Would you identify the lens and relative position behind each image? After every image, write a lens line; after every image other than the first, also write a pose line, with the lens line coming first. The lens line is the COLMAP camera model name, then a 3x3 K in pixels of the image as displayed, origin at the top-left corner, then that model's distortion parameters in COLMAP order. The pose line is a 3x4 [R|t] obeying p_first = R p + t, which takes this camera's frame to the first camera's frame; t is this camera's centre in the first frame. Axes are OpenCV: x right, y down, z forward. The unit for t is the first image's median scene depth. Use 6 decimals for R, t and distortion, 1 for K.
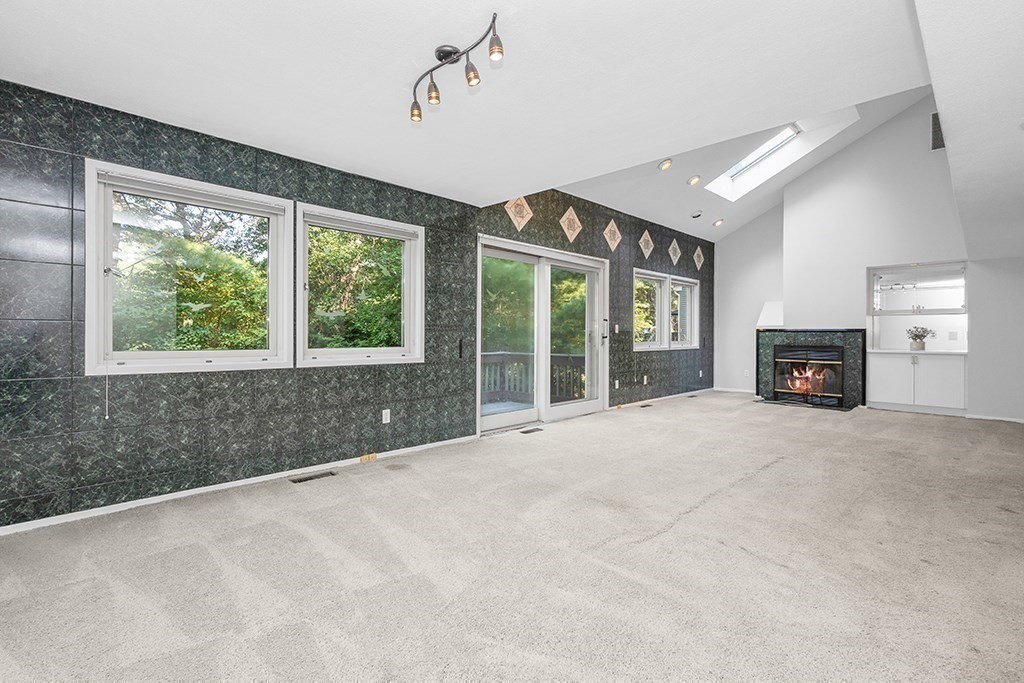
lens RADIAL K [[470.1, 0, 511.5], [0, 470.1, 337.6], [0, 0, 1]] dist [0.004428, 0.000502]
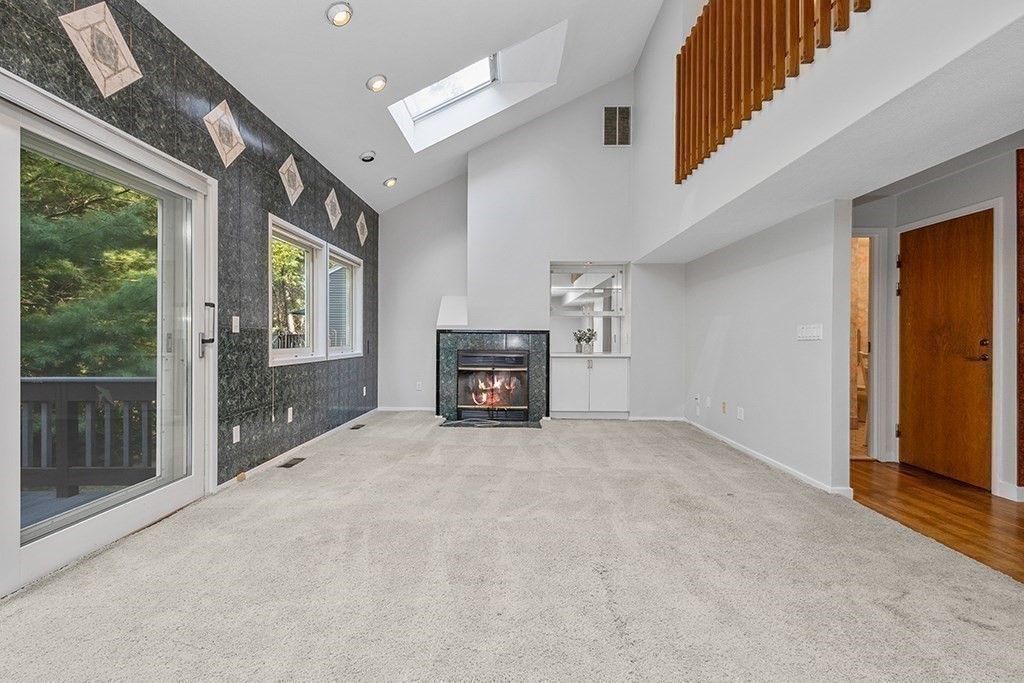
lens RADIAL K [[470.1, 0, 512.2], [0, 470.1, 339.7], [0, 0, 1]] dist [0.004428, 0.000502]
pose [[0.717118, -0.001741, 0.696950, 0.077092], [0.002603, 0.999997, -0.000180, -0.001138], [-0.696947, 0.001943, 0.717120, 0.392429]]
